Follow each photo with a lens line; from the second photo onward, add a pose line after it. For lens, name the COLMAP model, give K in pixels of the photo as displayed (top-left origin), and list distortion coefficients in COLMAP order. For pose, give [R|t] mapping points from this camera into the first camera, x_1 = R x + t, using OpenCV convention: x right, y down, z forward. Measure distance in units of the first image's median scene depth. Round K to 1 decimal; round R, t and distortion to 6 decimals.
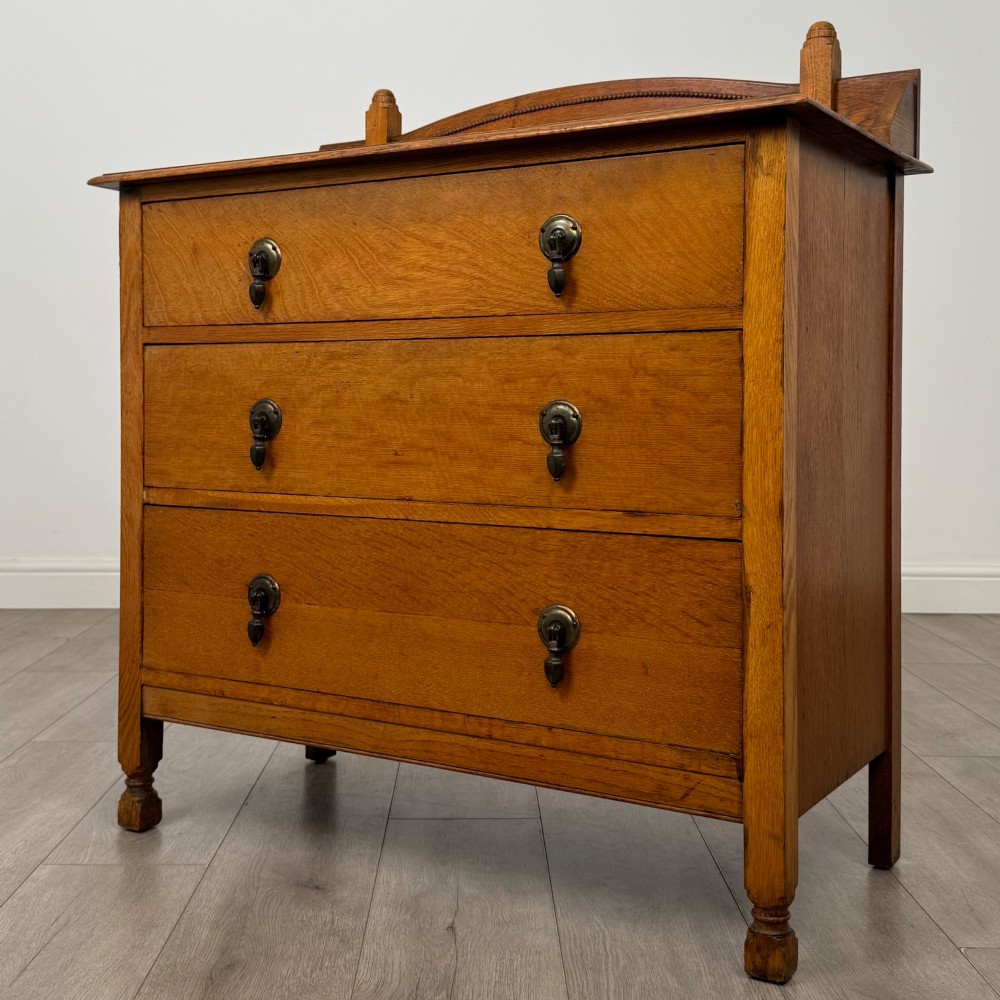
lens RADIAL K [[1340.1, 0, 497.1], [0, 1340.1, 433.6], [0, 0, 1]] dist [0.085266, 0.000000]
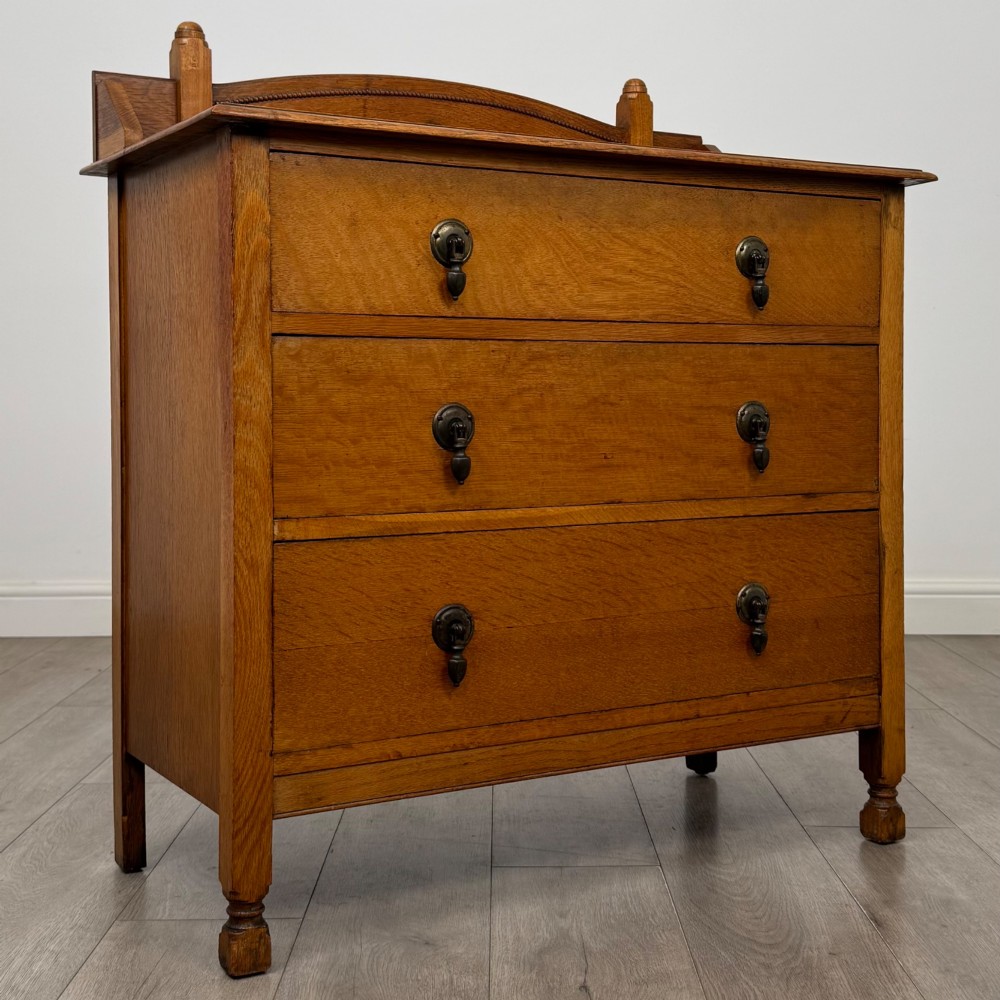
lens RADIAL K [[1449.8, 0, 488.6], [0, 1449.8, 446.7], [0, 0, 1]] dist [0.094321, 0.000000]
pose [[0.488992, -0.035607, 0.871561, -1.055764], [0.028655, 0.999283, 0.024748, -0.021893], [-0.871818, 0.012873, 0.489661, 0.555803]]
